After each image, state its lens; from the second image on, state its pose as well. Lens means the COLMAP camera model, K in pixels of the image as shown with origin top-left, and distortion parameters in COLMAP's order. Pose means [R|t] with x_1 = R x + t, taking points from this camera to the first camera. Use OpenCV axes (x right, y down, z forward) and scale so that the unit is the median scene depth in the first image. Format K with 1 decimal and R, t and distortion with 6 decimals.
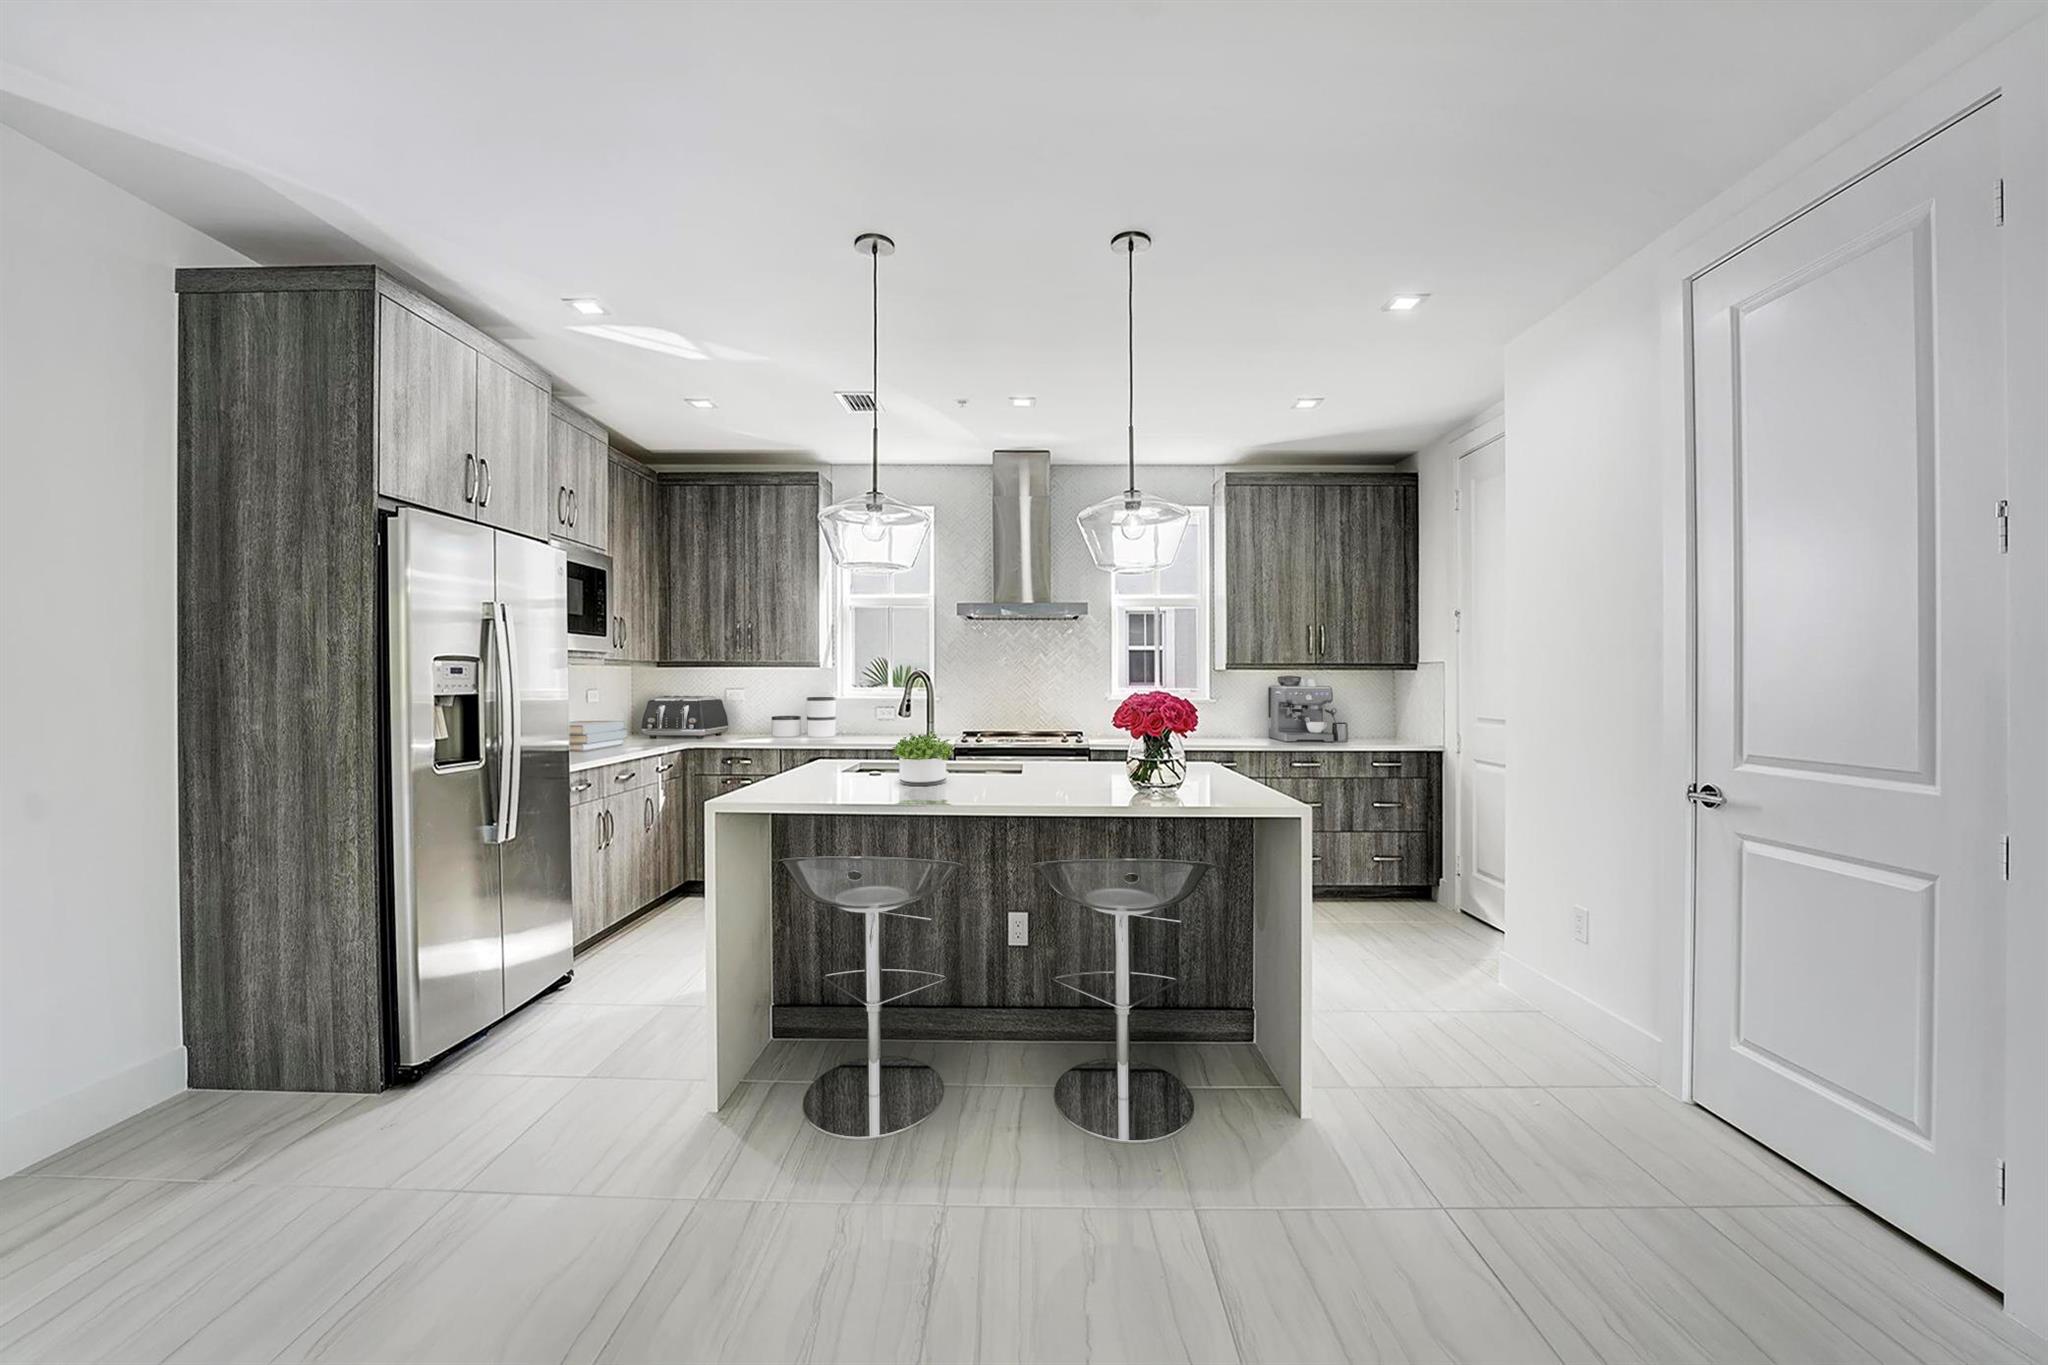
lens RADIAL K [[849.9, 0, 1005.3], [0, 849.9, 671.6], [0, 0, 1]] dist [-0.024581, 0.001089]
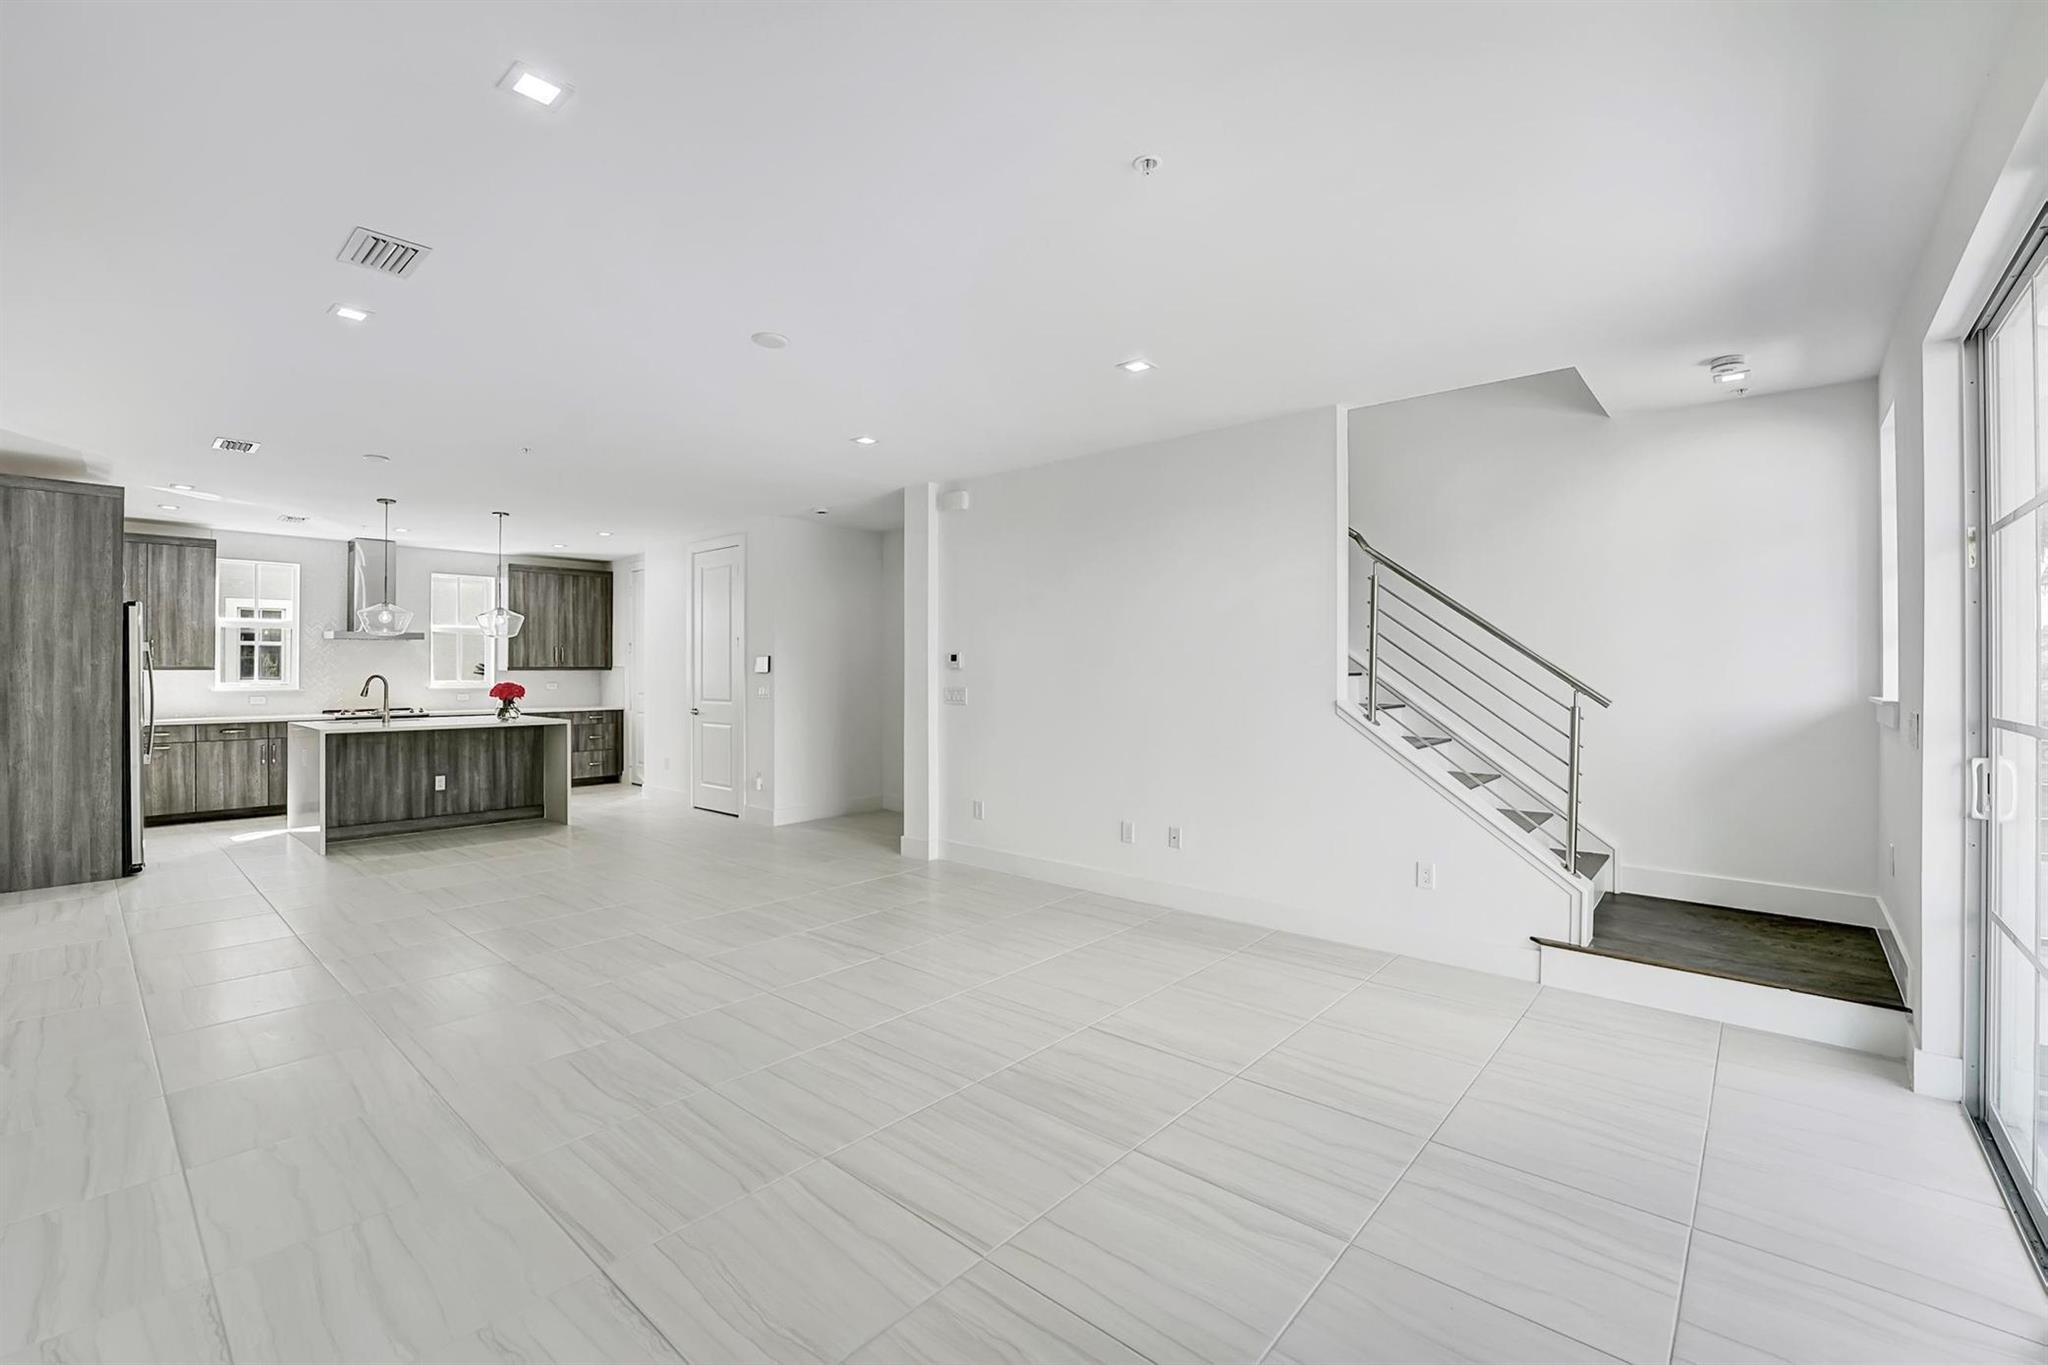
lens RADIAL K [[849.9, 0, 1021.5], [0, 849.9, 664.9], [0, 0, 1]] dist [-0.024581, 0.001089]
pose [[0.629759, 0.000962, 0.776790, -0.771247], [-0.004928, 0.999984, 0.002756, -0.042154], [-0.776775, -0.005564, 0.629753, -1.714257]]
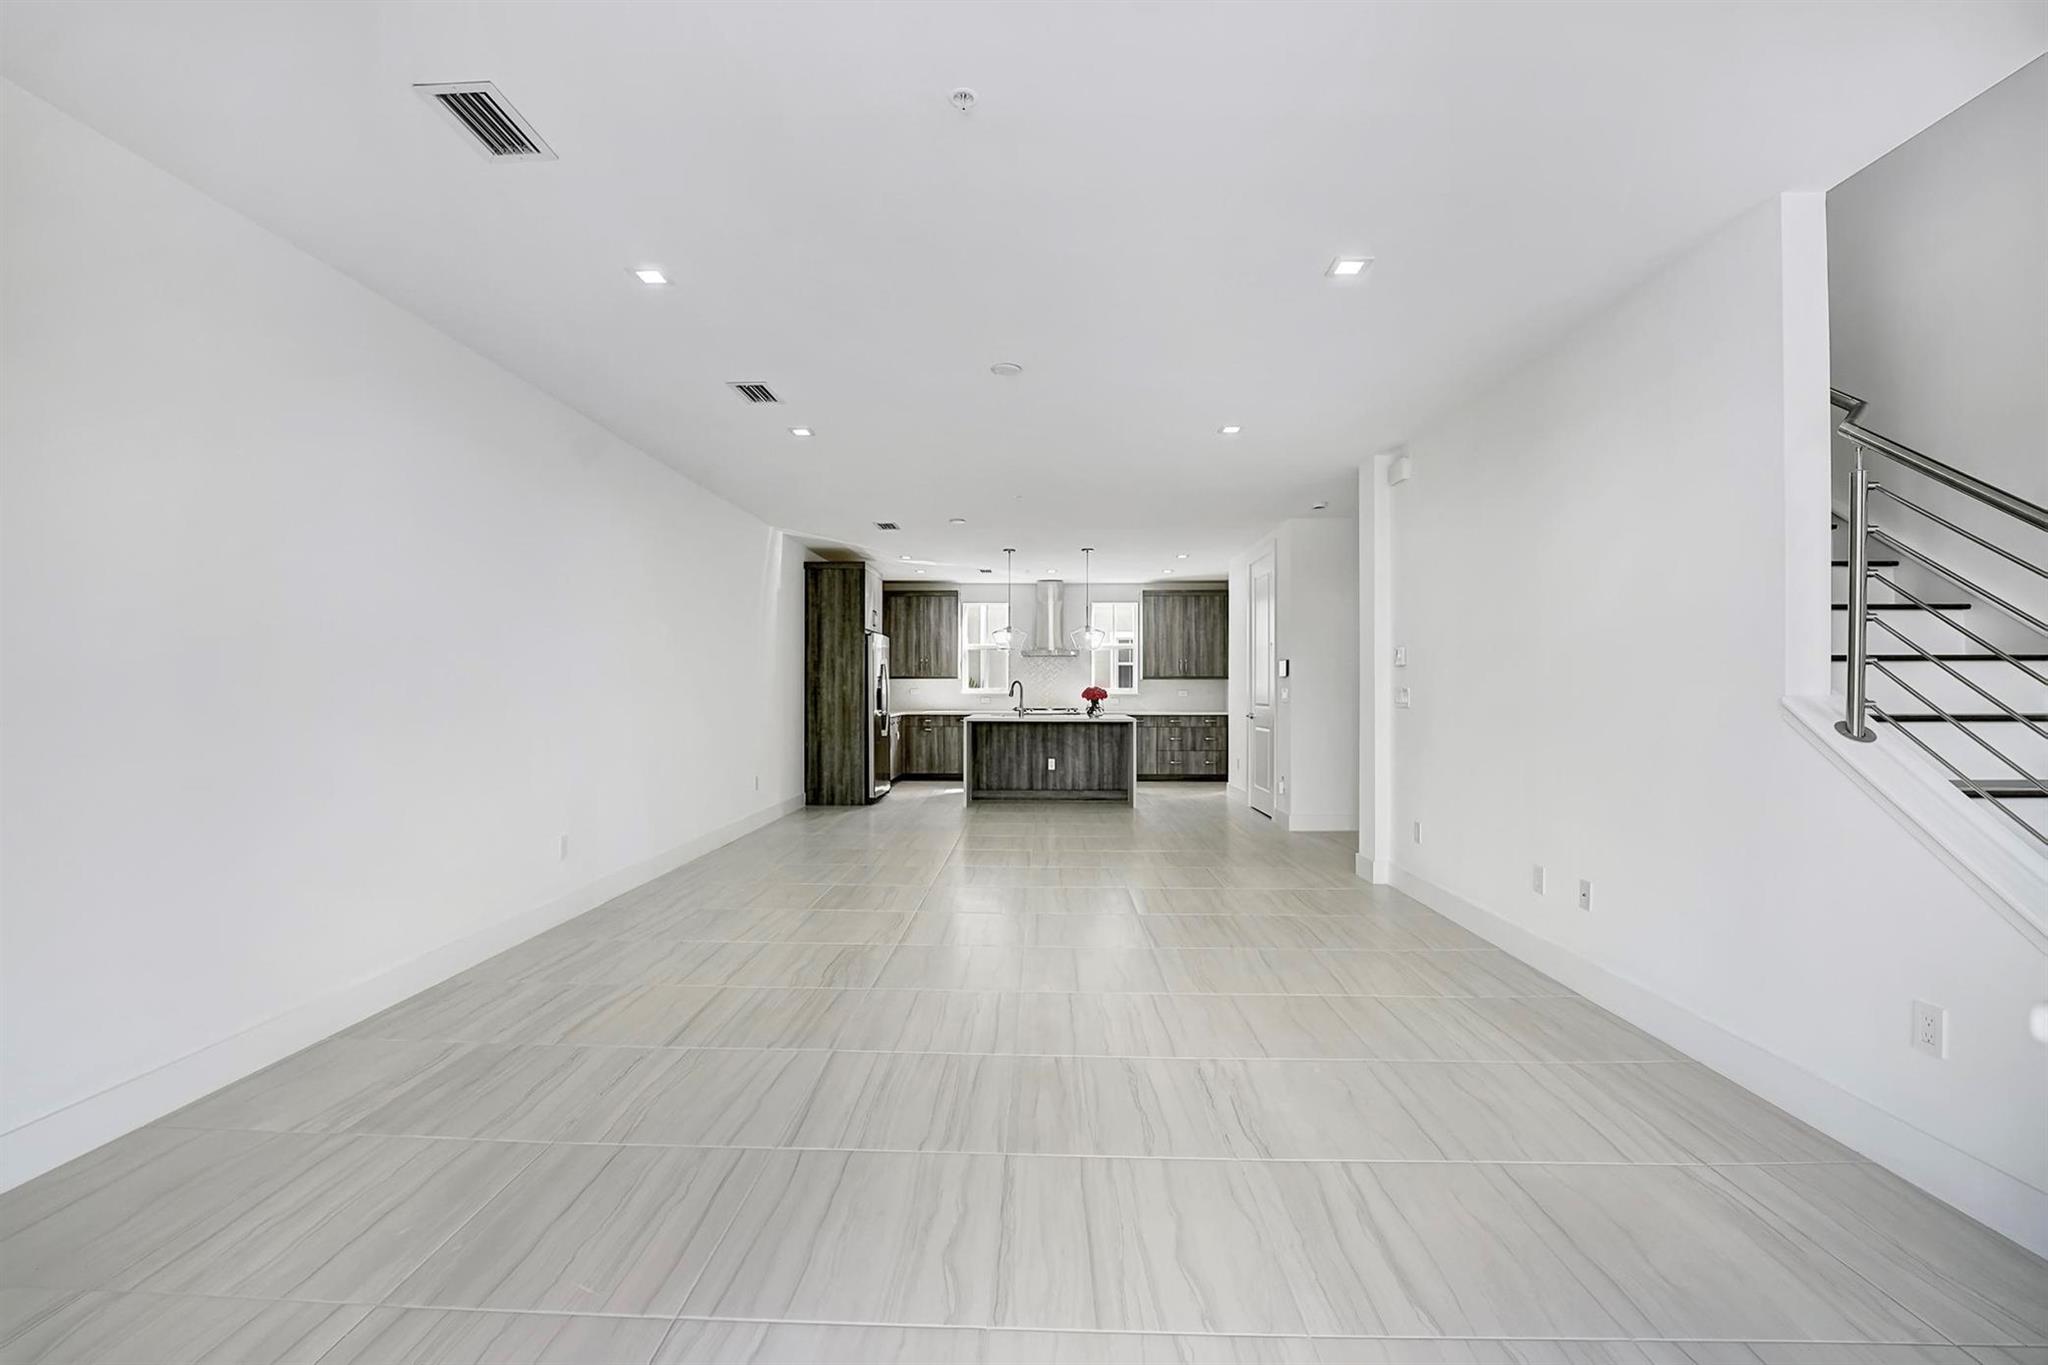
lens RADIAL K [[849.9, 0, 1042.6], [0, 849.9, 684.3], [0, 0, 1]] dist [-0.024581, 0.001089]
pose [[0.999685, -0.003112, 0.024913, -0.091994], [0.003013, 0.999987, 0.004011, 0.001073], [-0.024925, -0.003935, 0.999682, -2.024330]]
